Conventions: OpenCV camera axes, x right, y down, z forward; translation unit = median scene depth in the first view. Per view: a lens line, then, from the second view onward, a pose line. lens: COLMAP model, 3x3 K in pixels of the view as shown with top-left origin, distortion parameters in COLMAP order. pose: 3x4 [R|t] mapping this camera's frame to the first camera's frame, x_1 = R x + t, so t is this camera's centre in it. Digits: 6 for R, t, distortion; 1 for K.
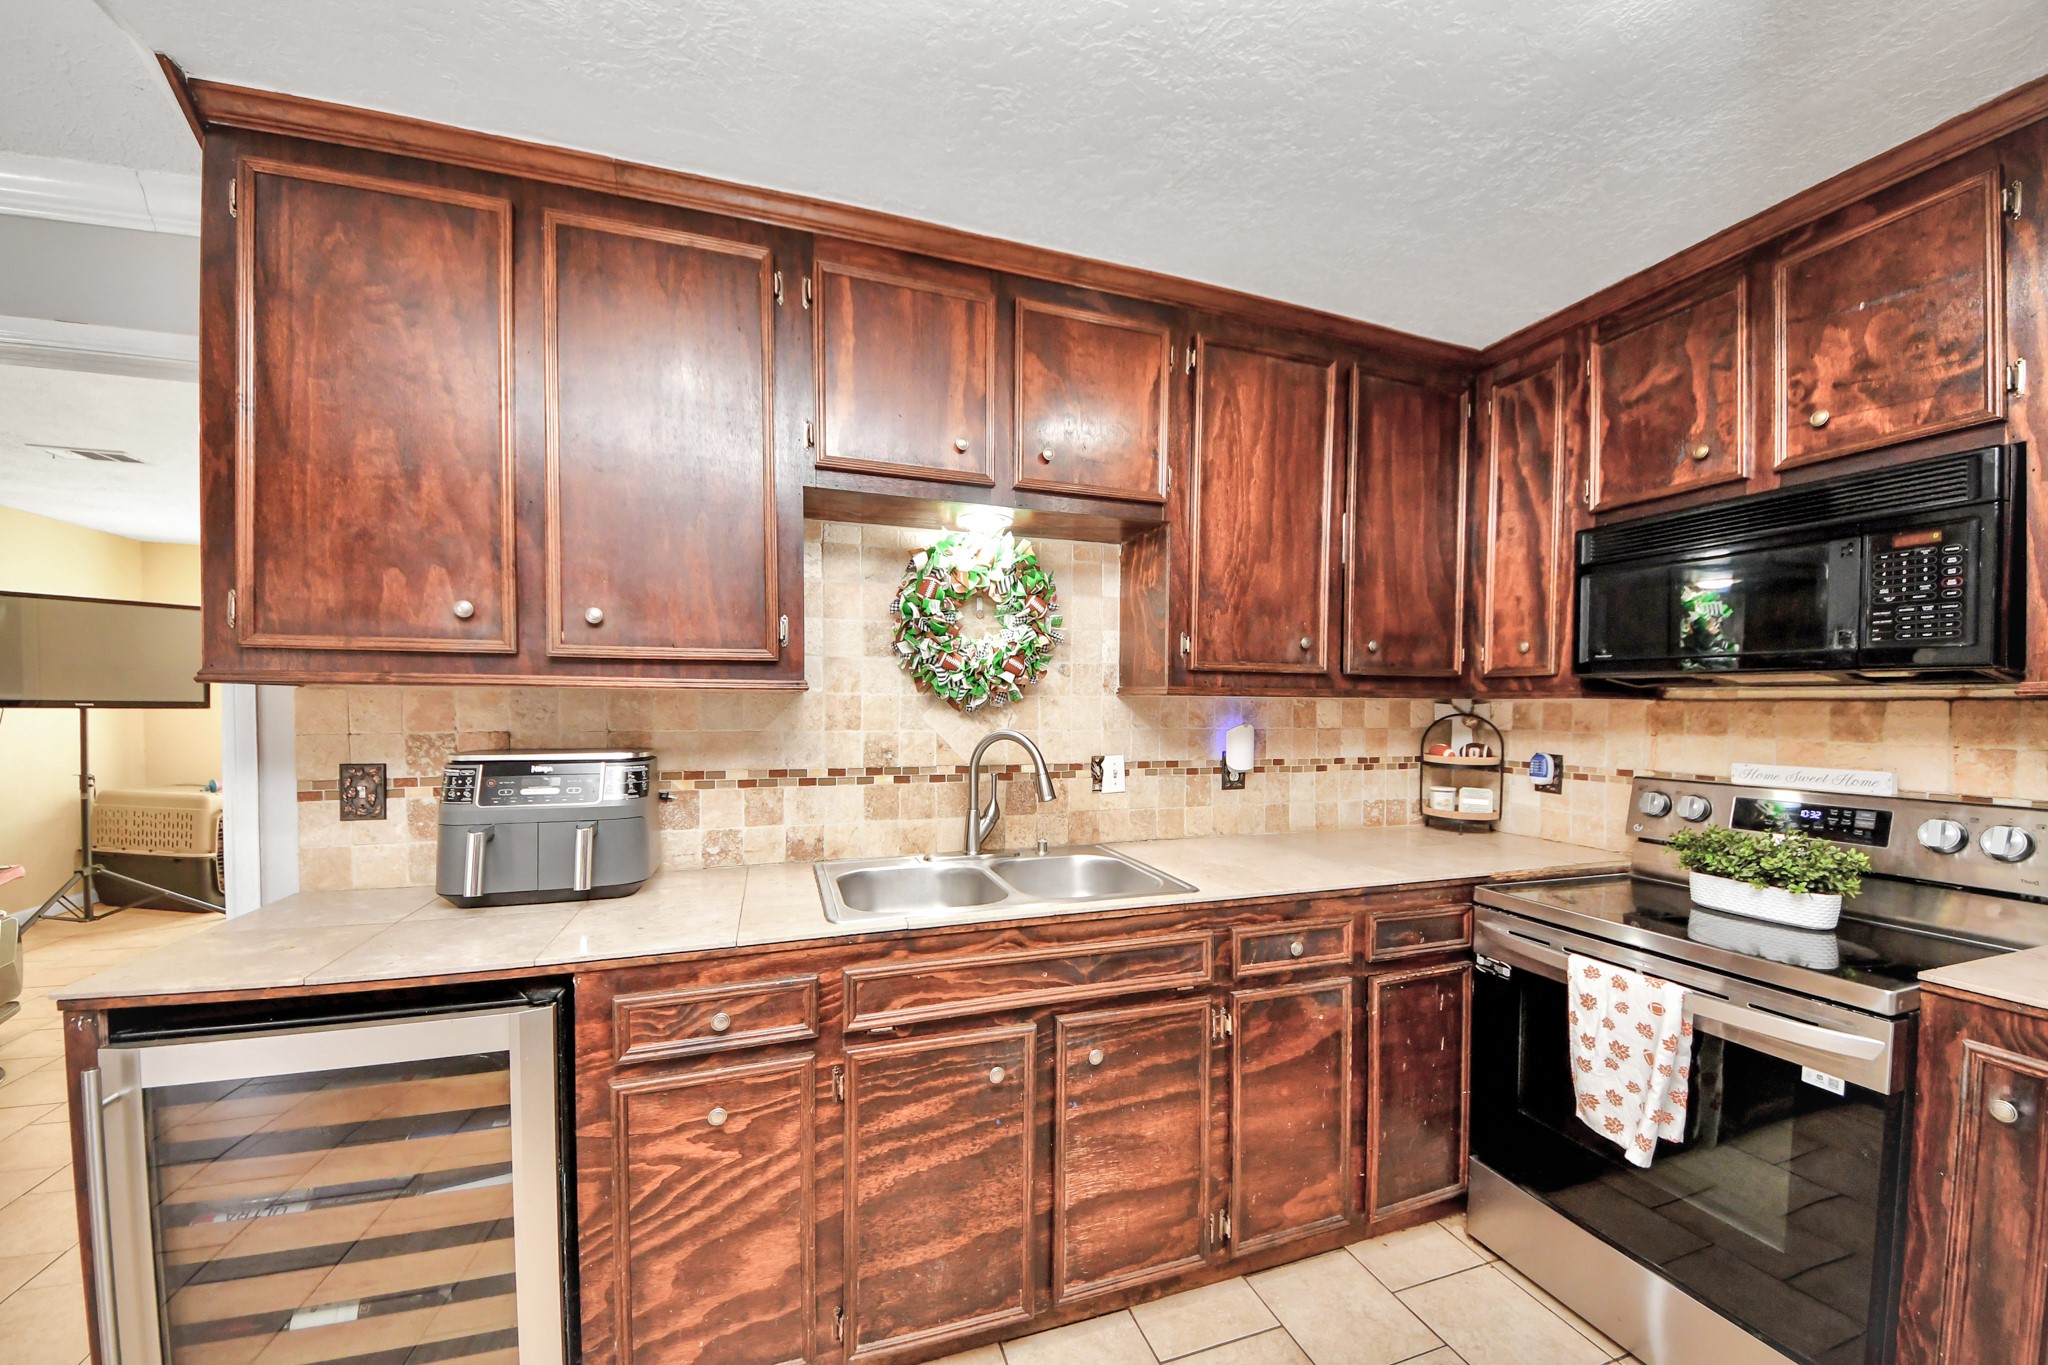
lens RADIAL K [[730.6, 0, 1020.0], [0, 730.6, 716.3], [0, 0, 1]] dist [-0.000208, -0.009994]
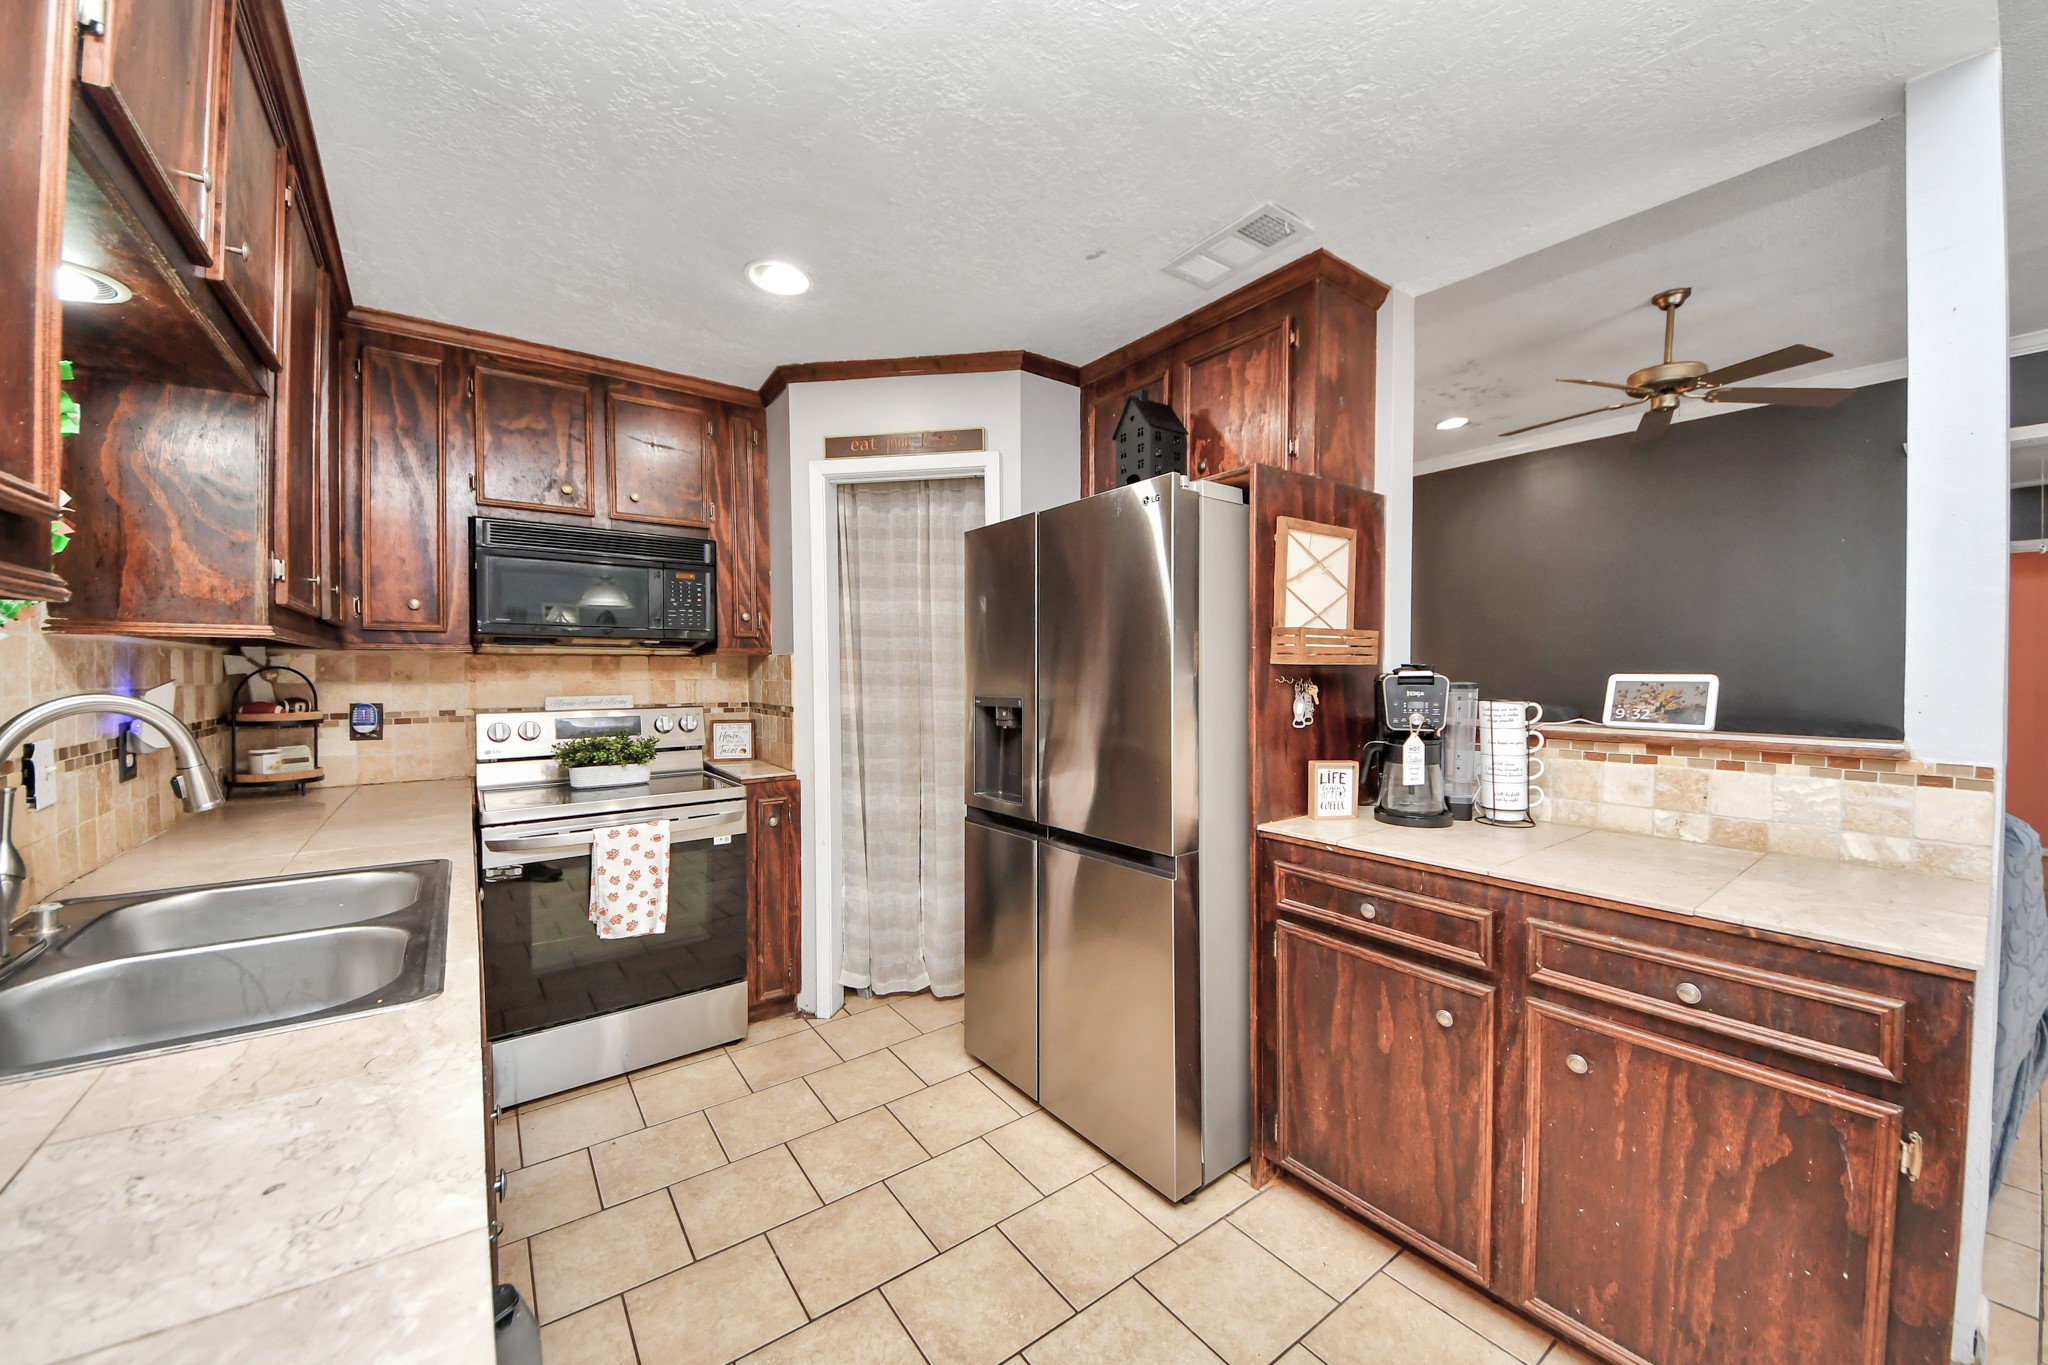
lens RADIAL K [[732.3, 0, 993.4], [0, 732.3, 679.4], [0, 0, 1]] dist [0.020868, -0.015475]
pose [[-0.297461, -0.015367, 0.954610, -0.874413], [0.018103, 0.999600, 0.021732, 0.014378], [-0.954562, 0.023746, -0.297064, 0.683160]]
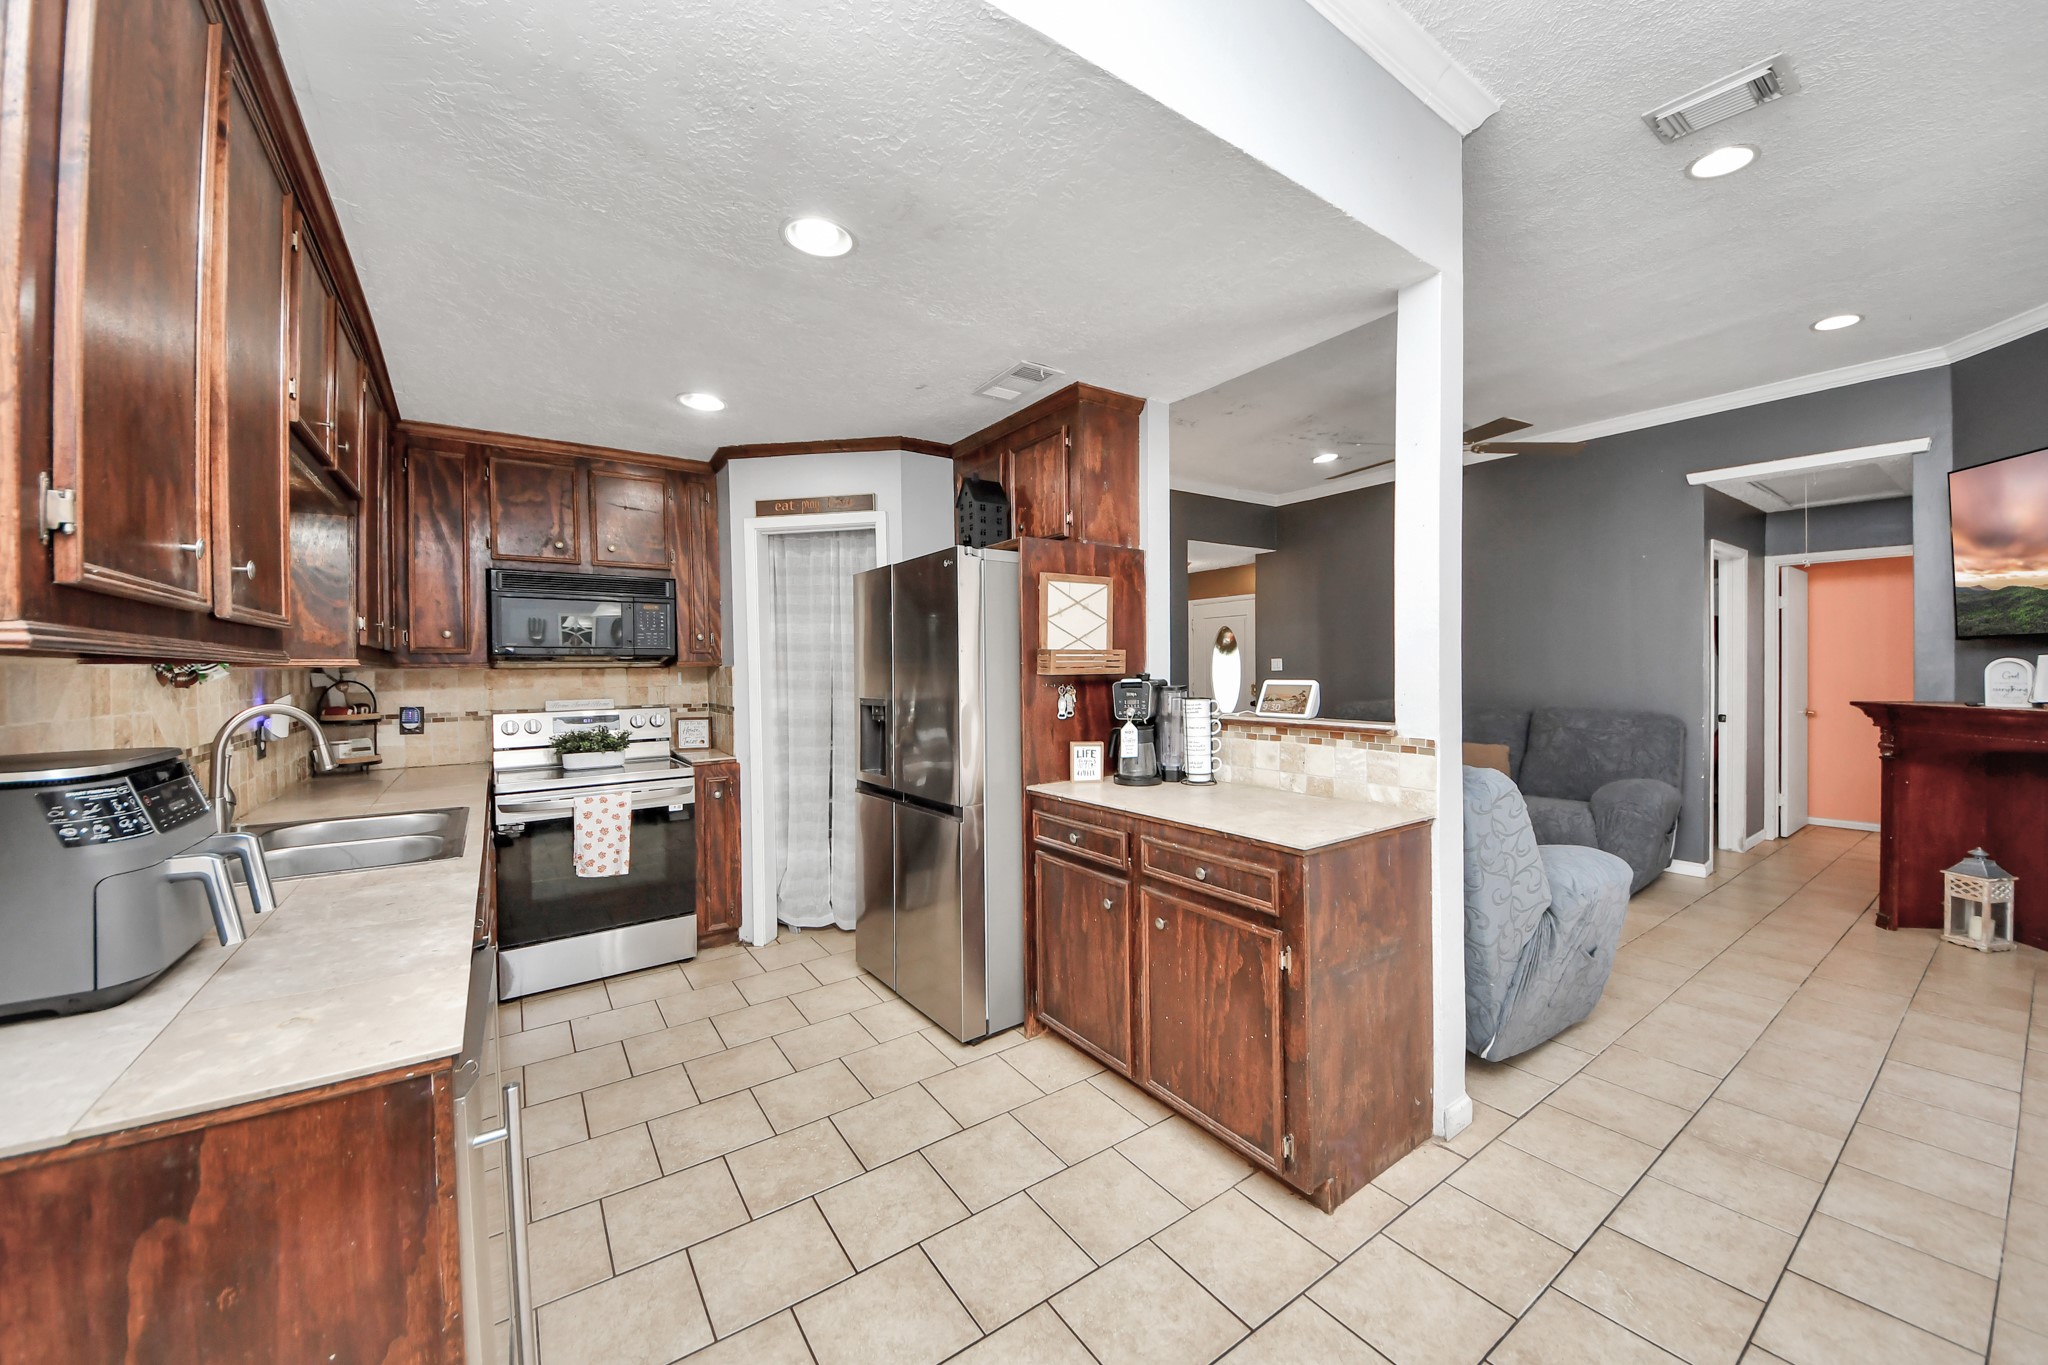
lens RADIAL K [[753.4, 0, 1019.8], [0, 753.4, 670.5], [0, 0, 1]] dist [0.022879, -0.016394]
pose [[-0.280698, -0.006110, 0.959777, -1.599363], [0.027658, 0.999513, 0.014452, -0.014256], [-0.959398, 0.030602, -0.280392, 0.410460]]
